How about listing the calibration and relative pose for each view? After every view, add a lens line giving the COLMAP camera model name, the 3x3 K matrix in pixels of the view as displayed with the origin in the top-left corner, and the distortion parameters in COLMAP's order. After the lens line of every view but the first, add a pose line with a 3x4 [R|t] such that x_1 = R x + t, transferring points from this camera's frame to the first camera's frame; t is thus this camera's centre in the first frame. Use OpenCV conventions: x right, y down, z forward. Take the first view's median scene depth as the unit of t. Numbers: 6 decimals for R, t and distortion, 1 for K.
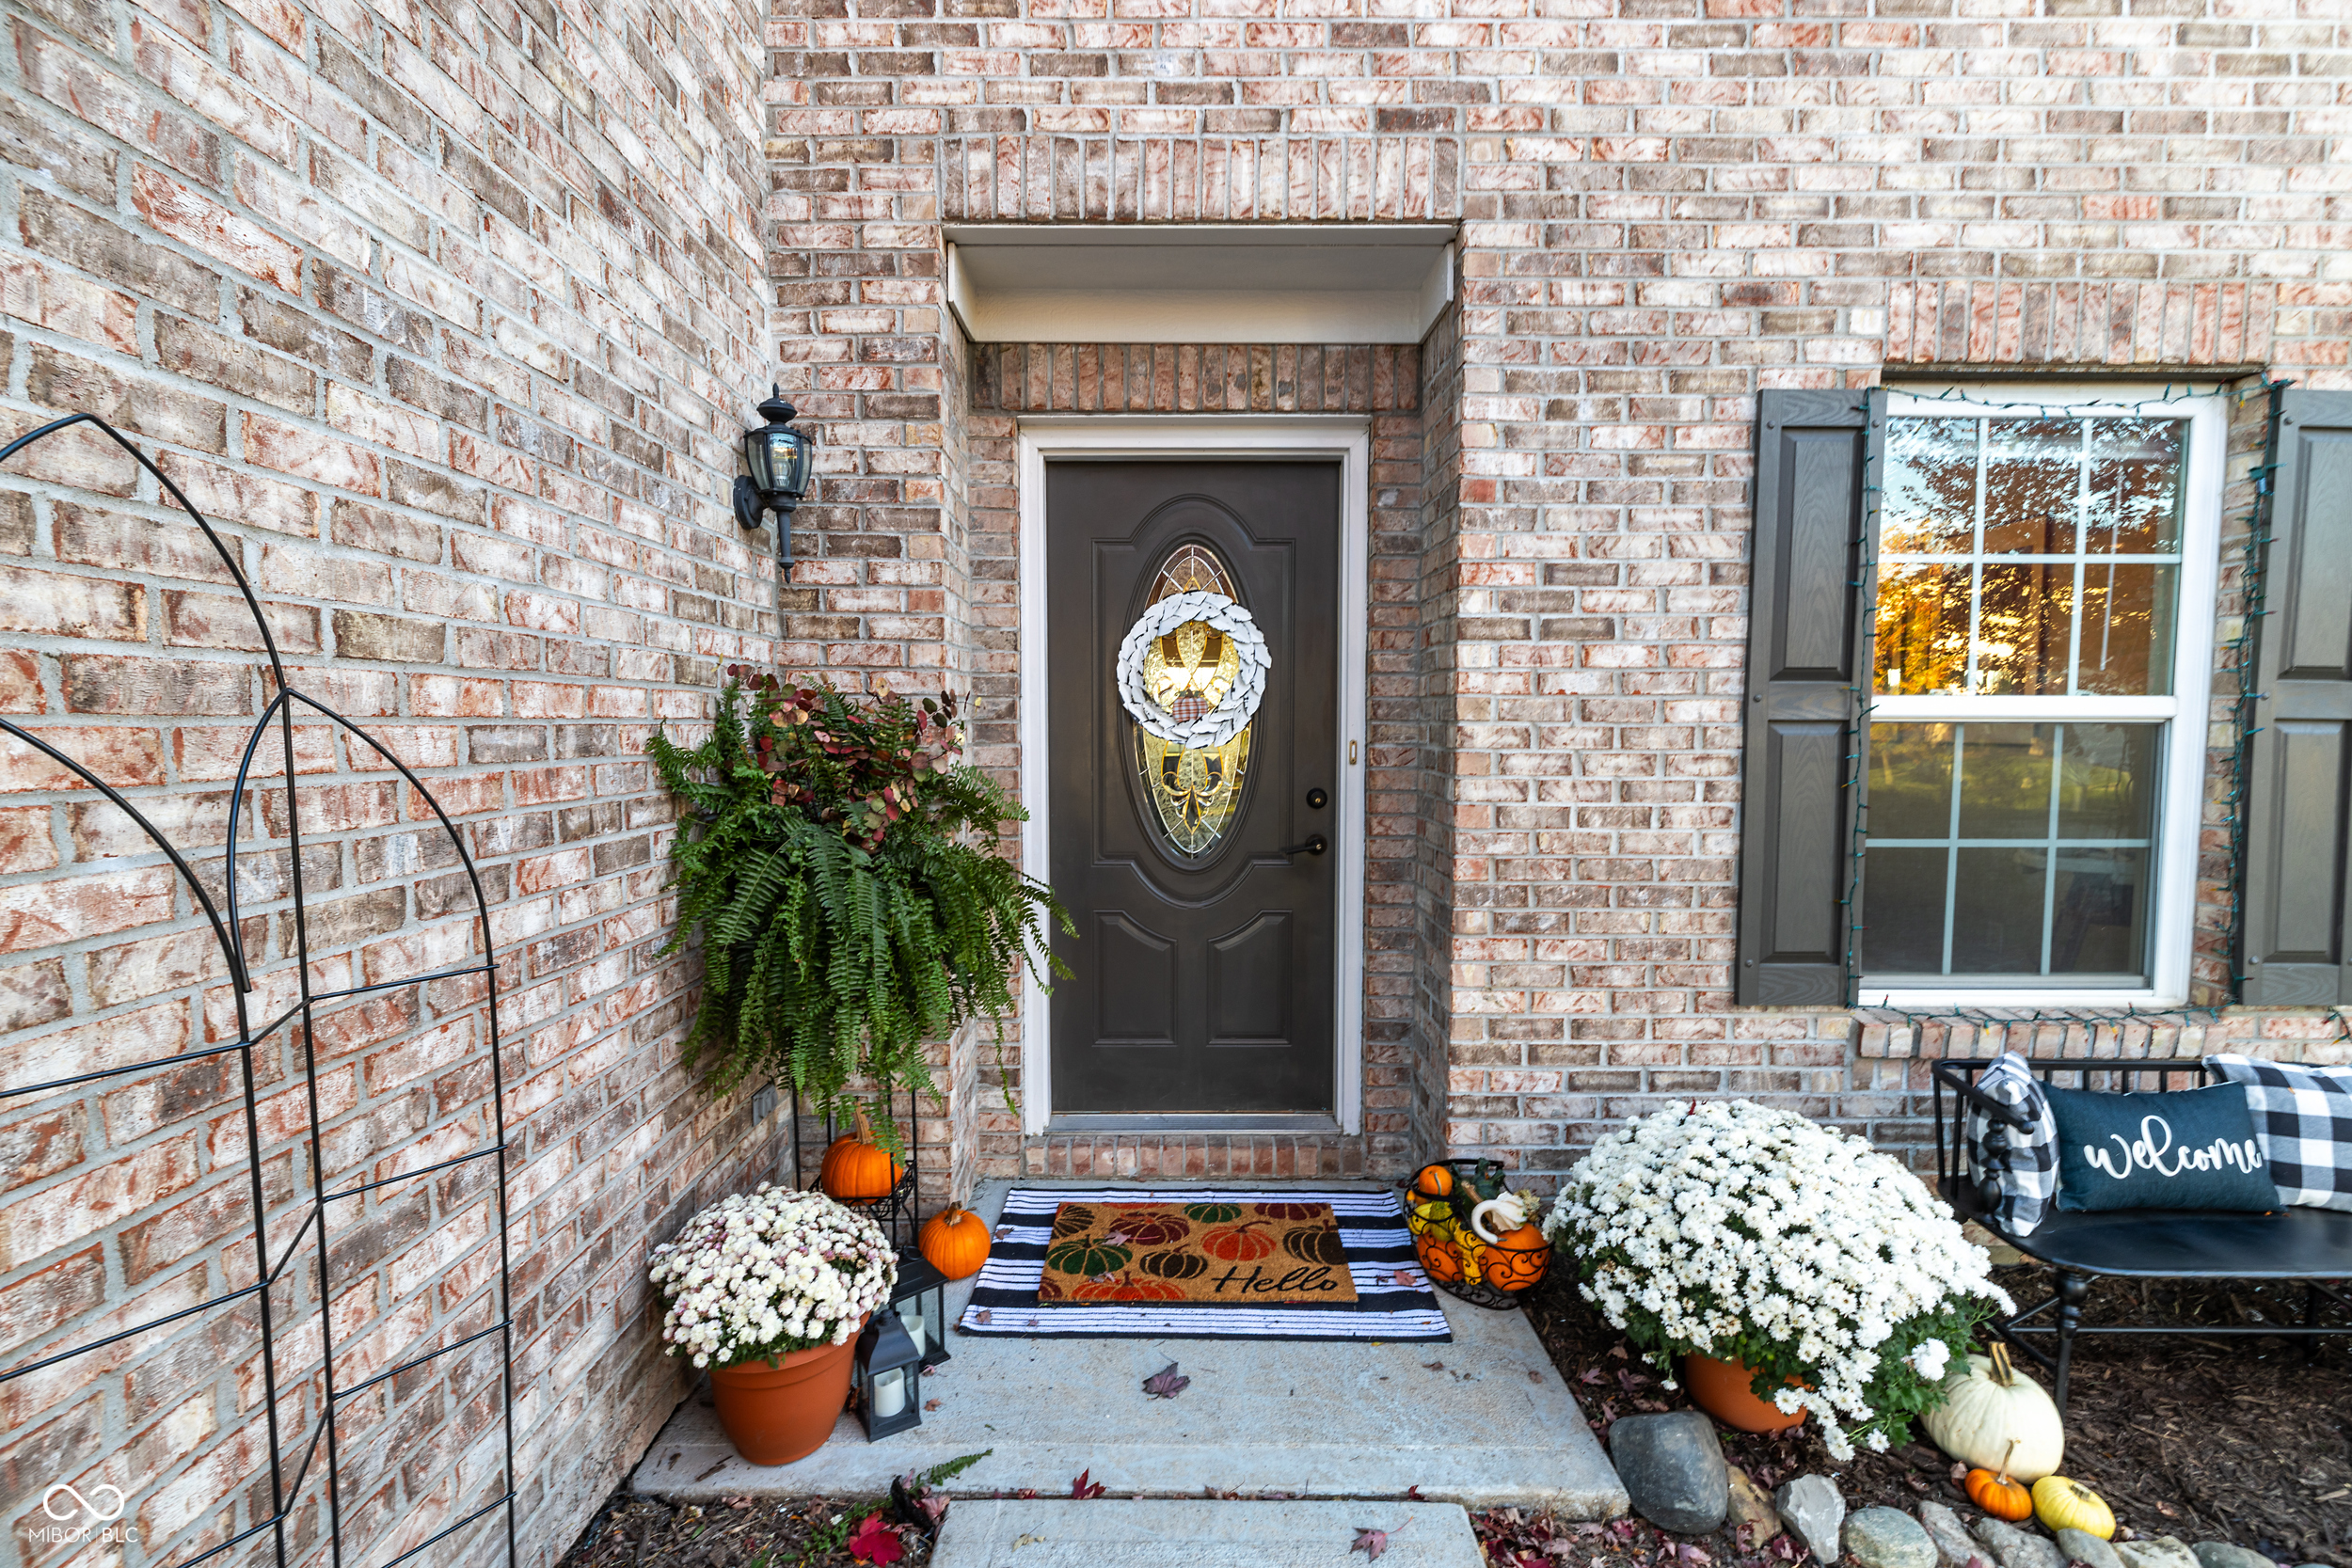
lens RADIAL K [[1020.6, 0, 1174.7], [0, 1020.6, 792.6], [0, 0, 1]] dist [-0.003404, 0.001068]
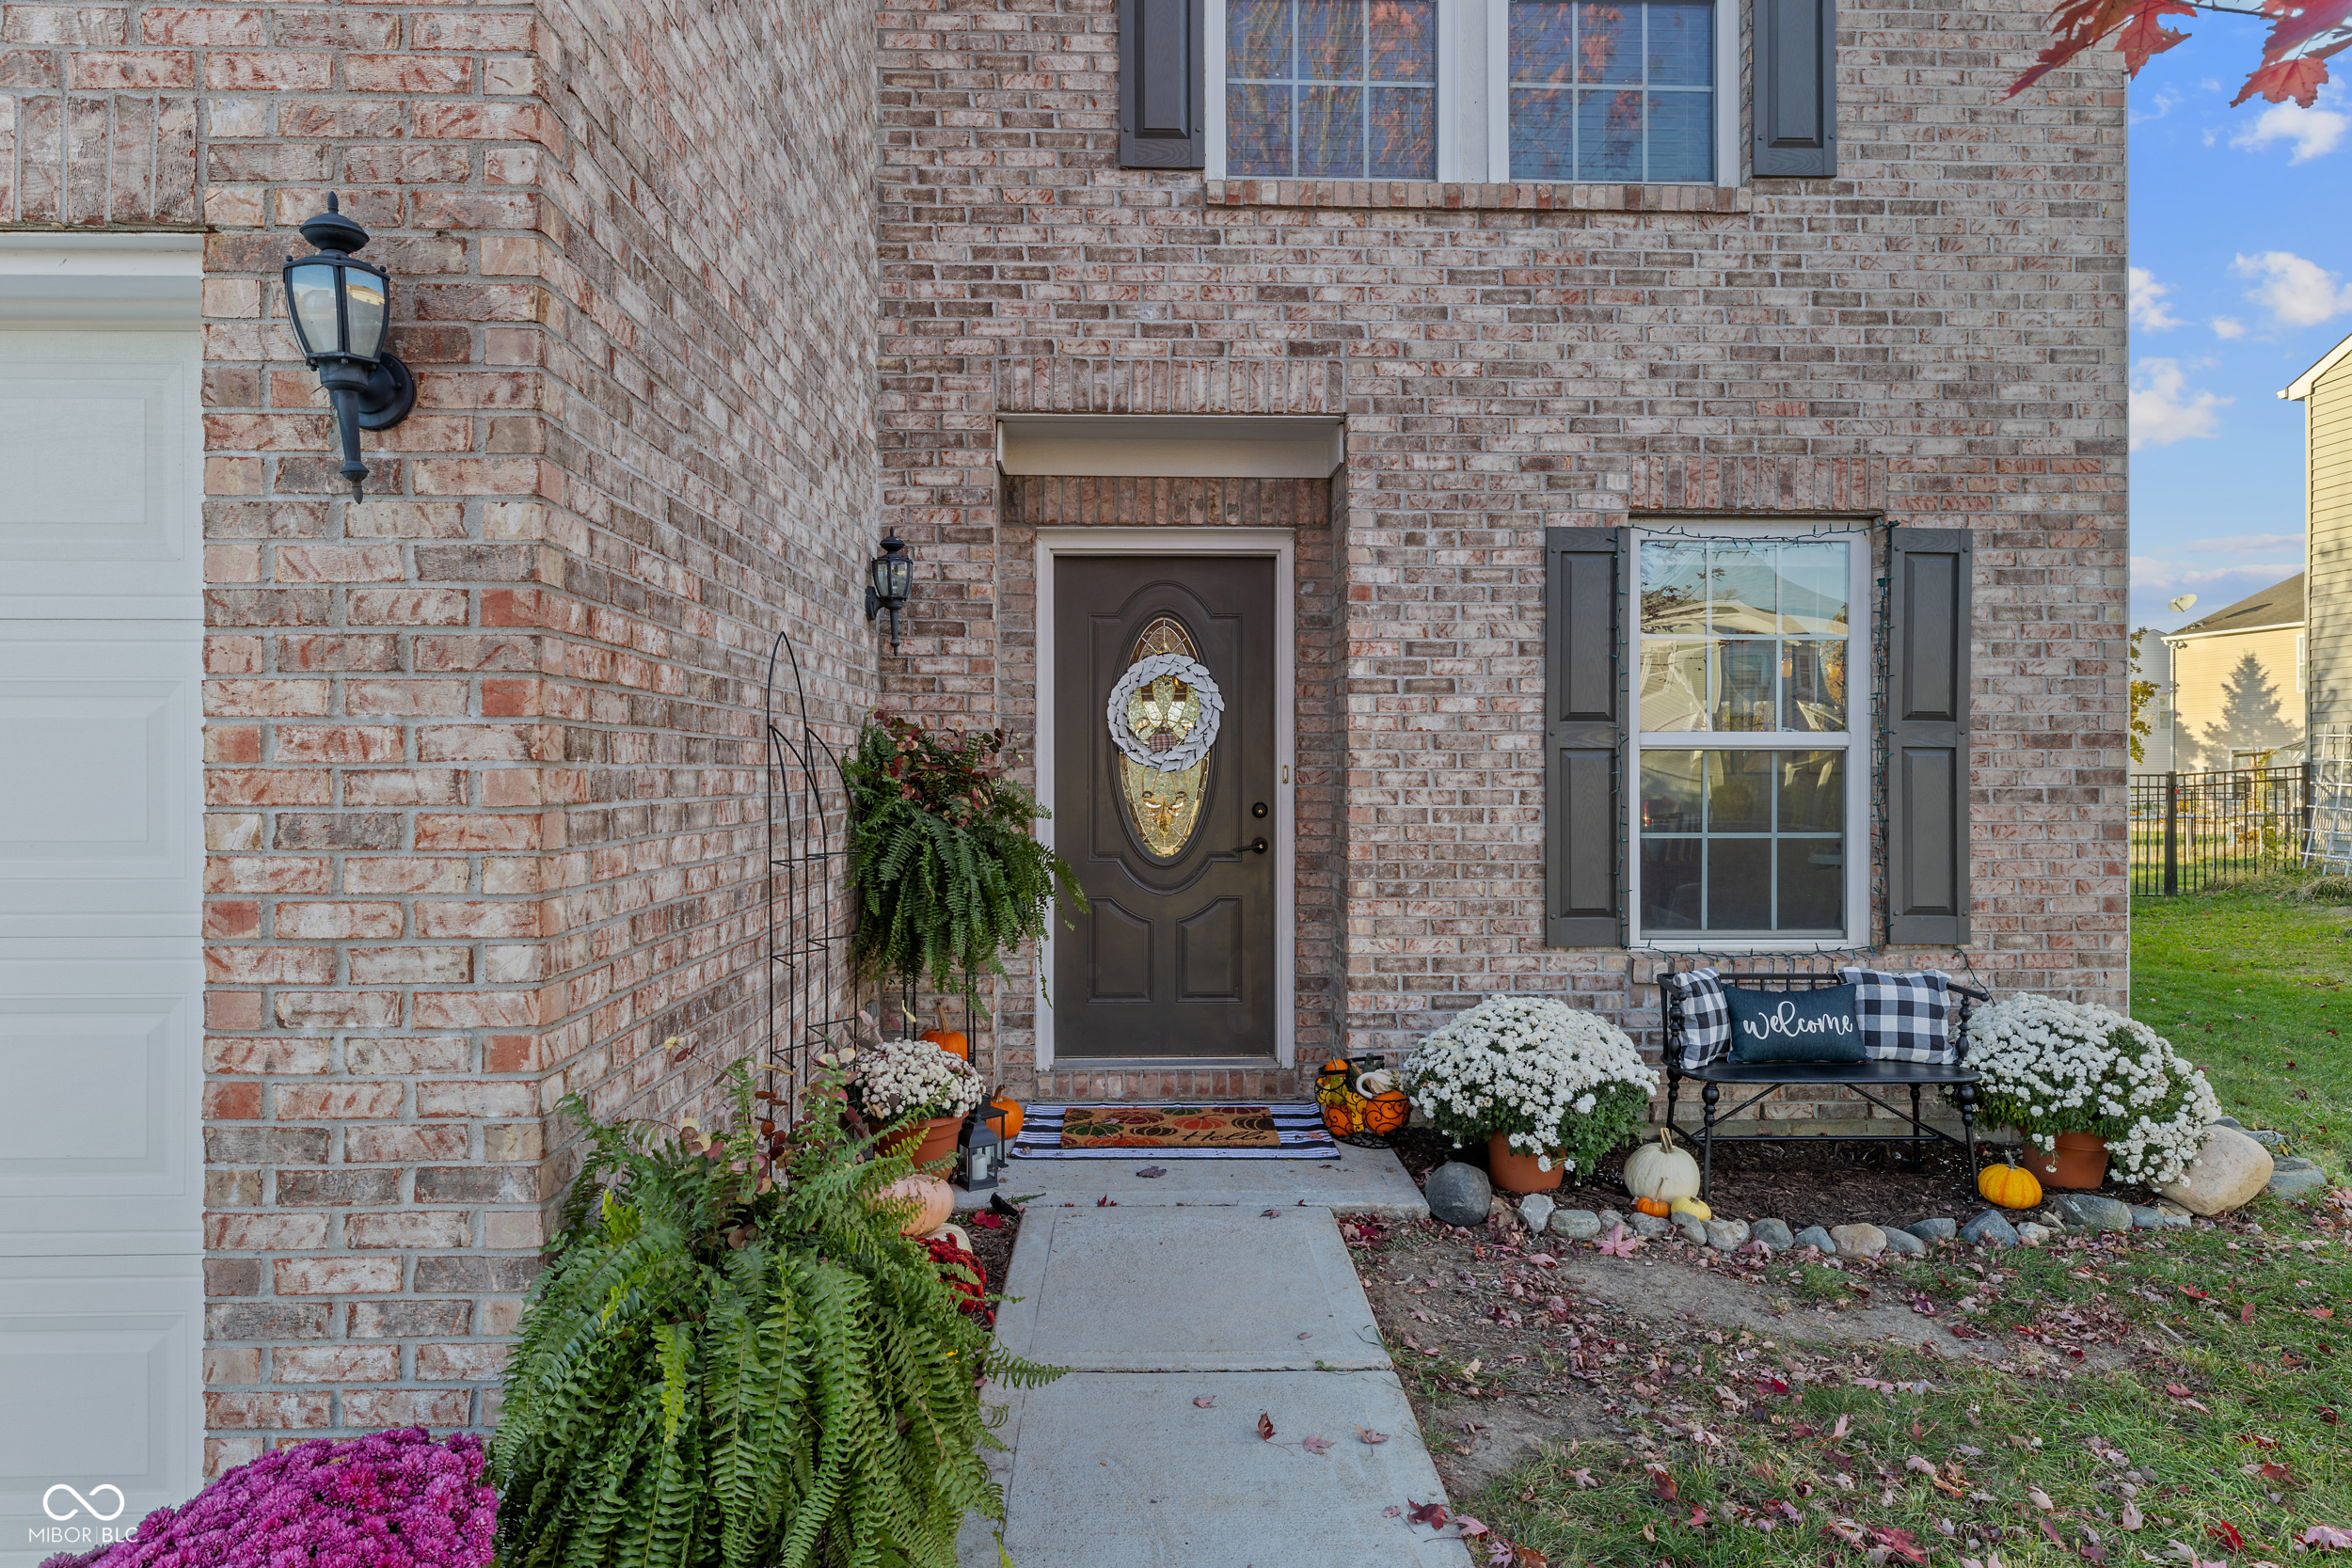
lens RADIAL K [[1407.9, 0, 1176.3], [0, 1407.9, 778.1], [0, 0, 1]] dist [0.009477, -0.004061]
pose [[0.999415, -0.000621, 0.034195, -0.037385], [0.002805, 0.997956, -0.063838, 0.101165], [-0.034086, 0.063897, 0.997374, -1.015464]]
